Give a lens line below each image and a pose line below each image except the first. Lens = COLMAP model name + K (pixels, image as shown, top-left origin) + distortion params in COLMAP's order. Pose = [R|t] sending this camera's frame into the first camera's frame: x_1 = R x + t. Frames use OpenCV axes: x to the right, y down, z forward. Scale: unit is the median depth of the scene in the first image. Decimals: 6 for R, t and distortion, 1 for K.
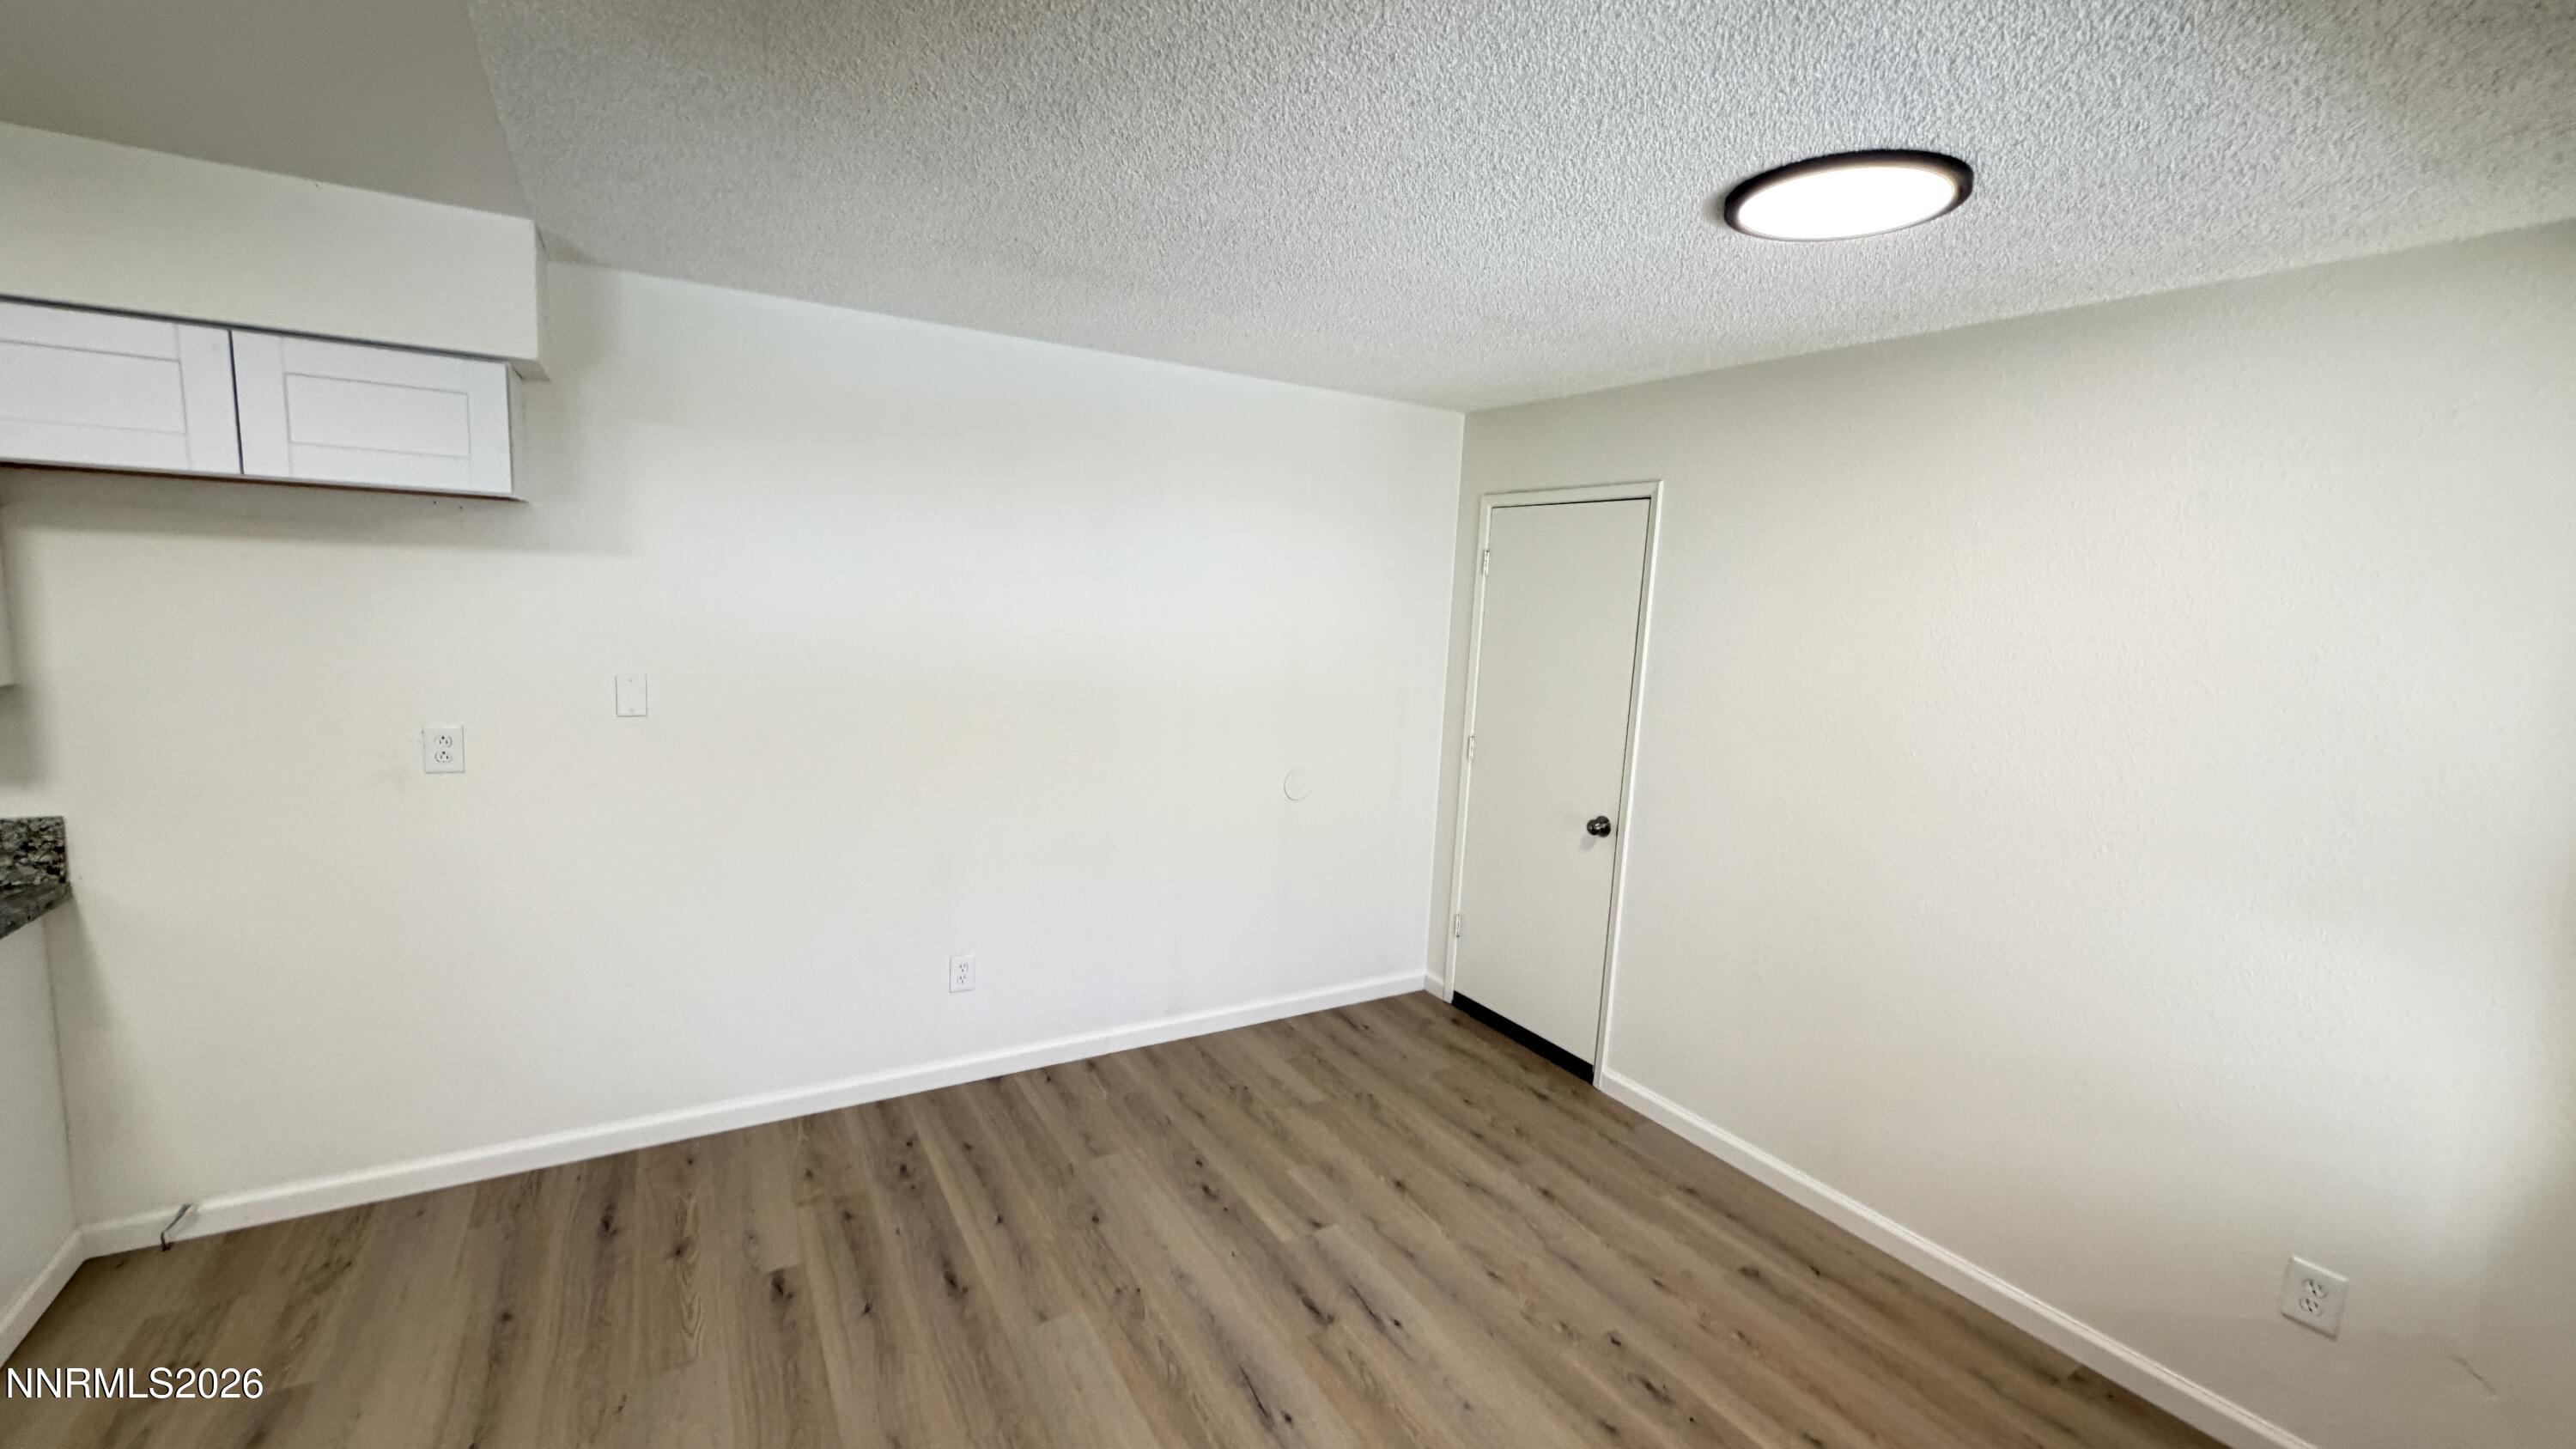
lens RADIAL K [[1031.3, 0, 1281.4], [0, 1031.3, 732.2], [0, 0, 1]] dist [0.000153, -0.000218]
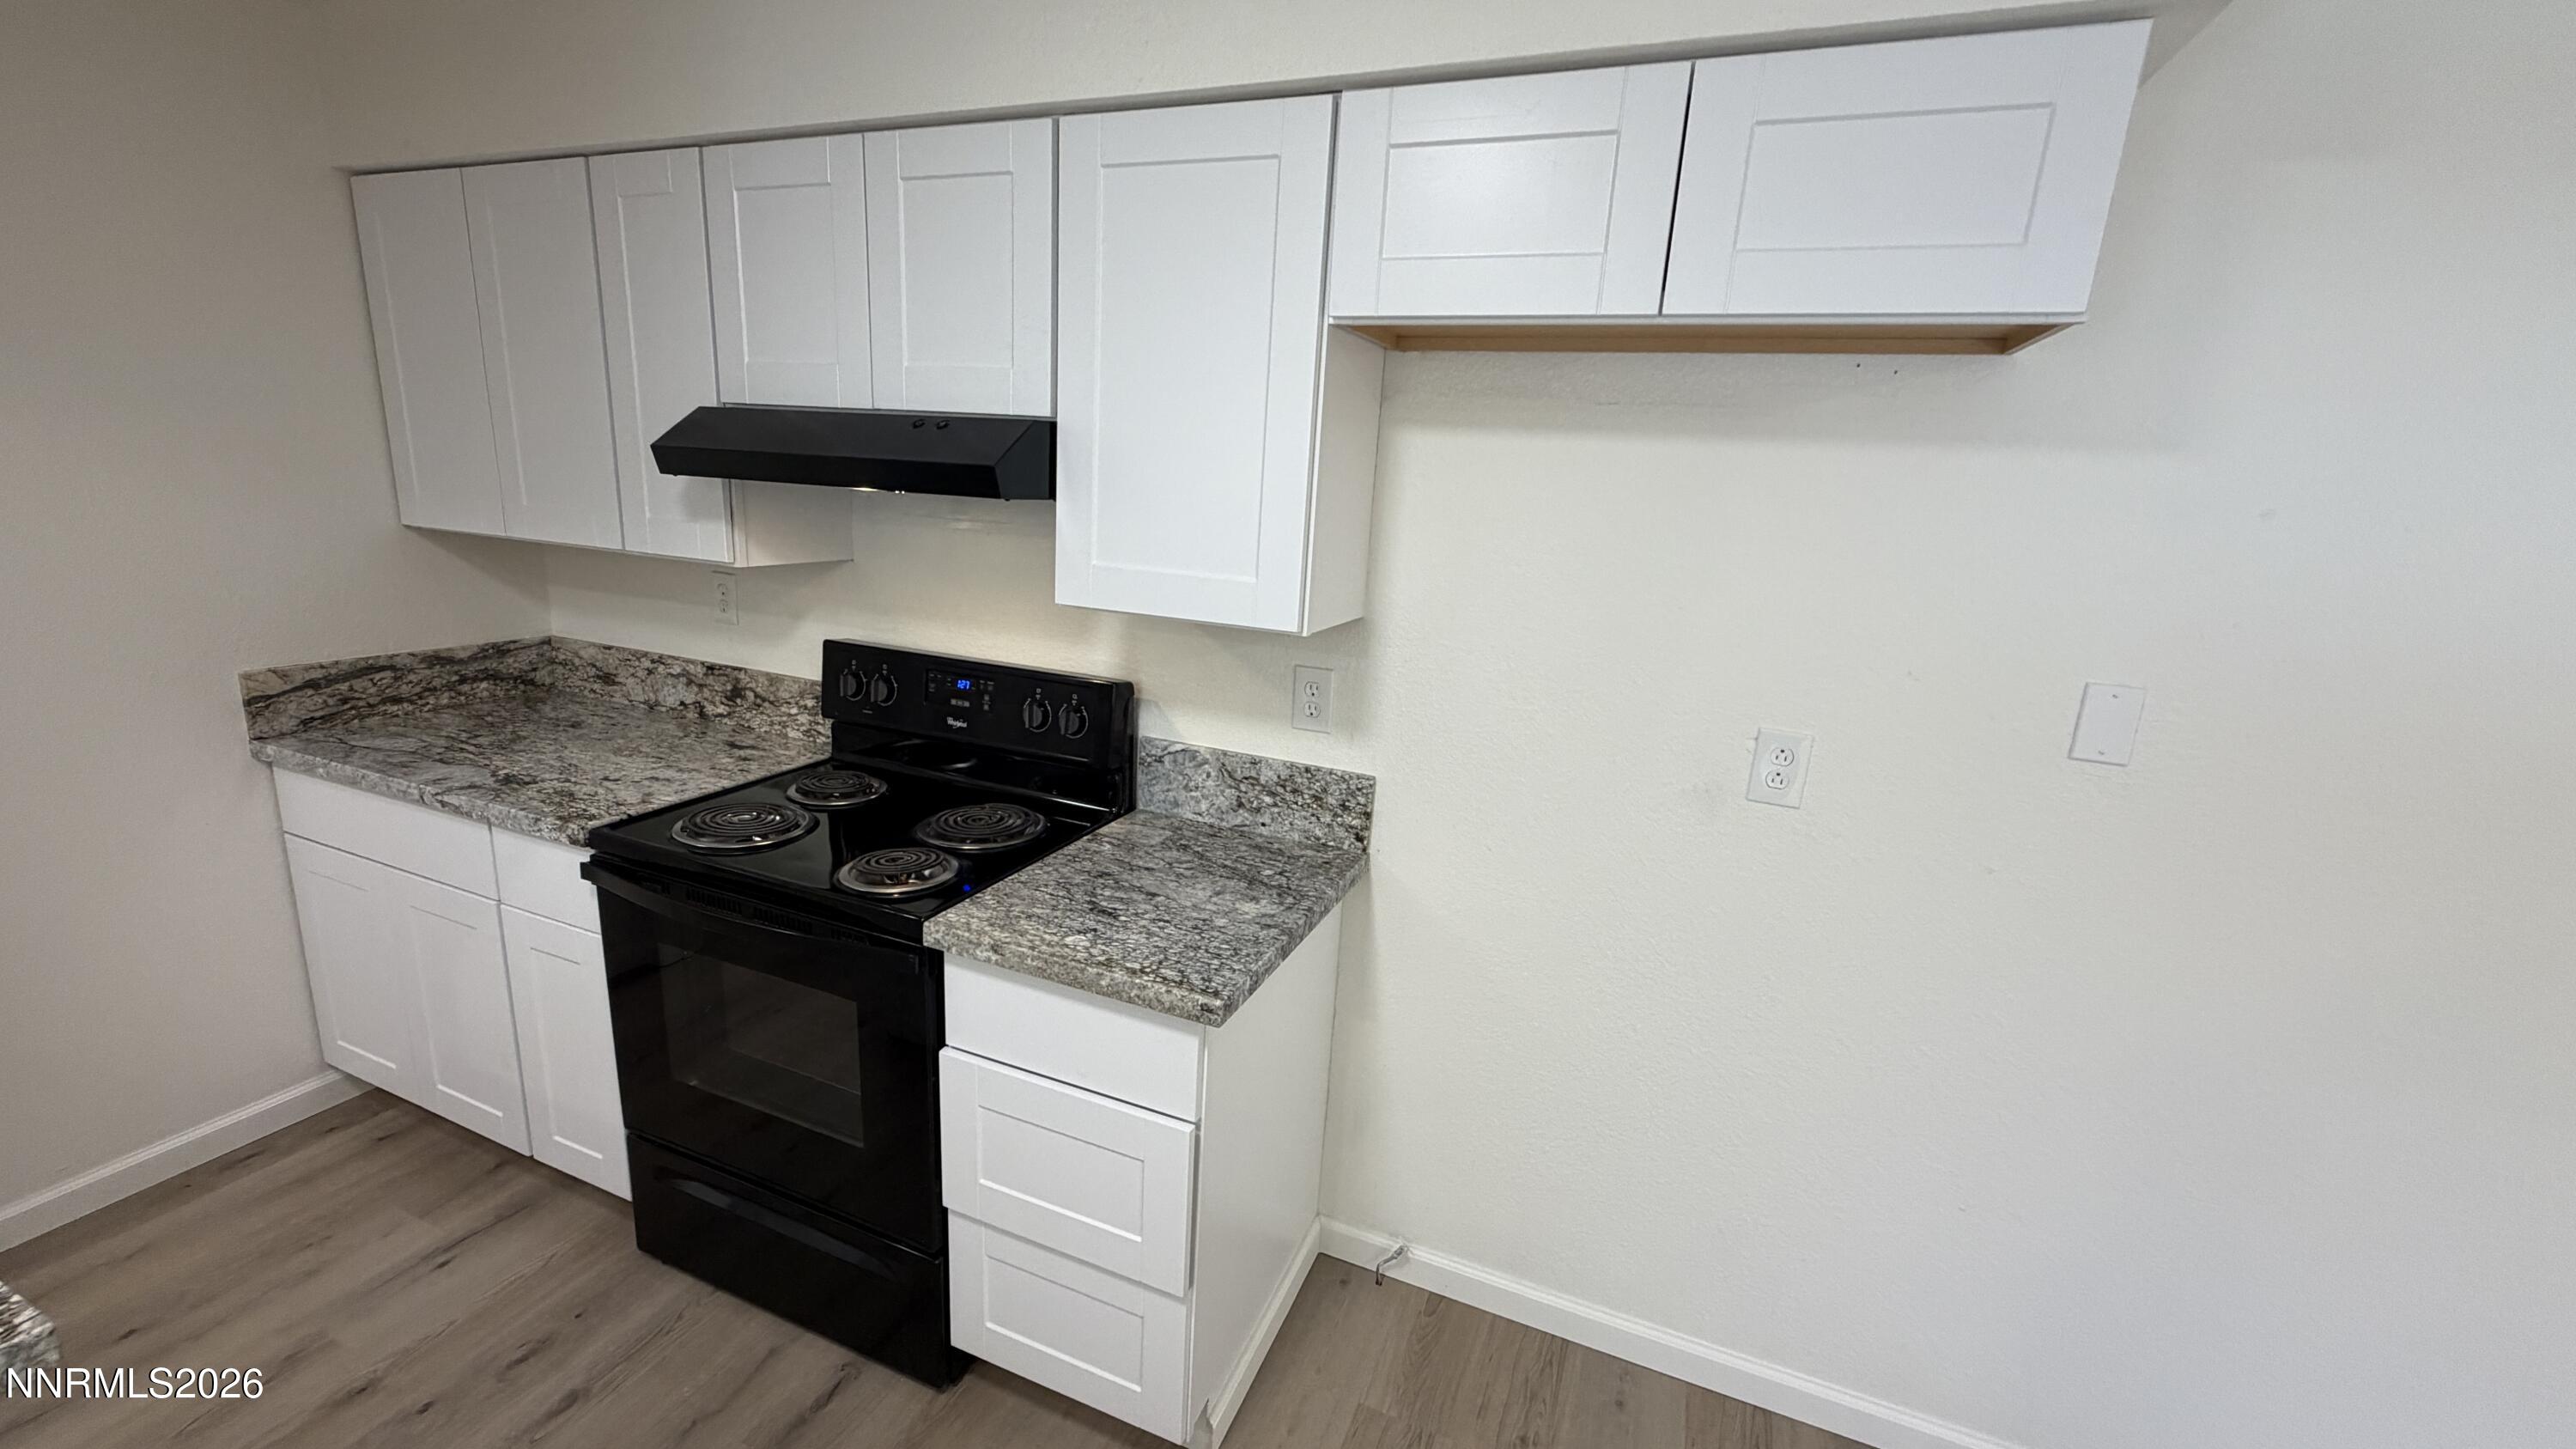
lens RADIAL K [[1031.3, 0, 1281.6], [0, 1031.3, 722.5], [0, 0, 1]] dist [0.000153, -0.000218]
pose [[0.603231, 0.183881, -0.776080, -0.582719], [-0.129879, 0.982719, 0.131890, -0.063269], [0.786920, 0.021236, 0.616689, 0.418868]]
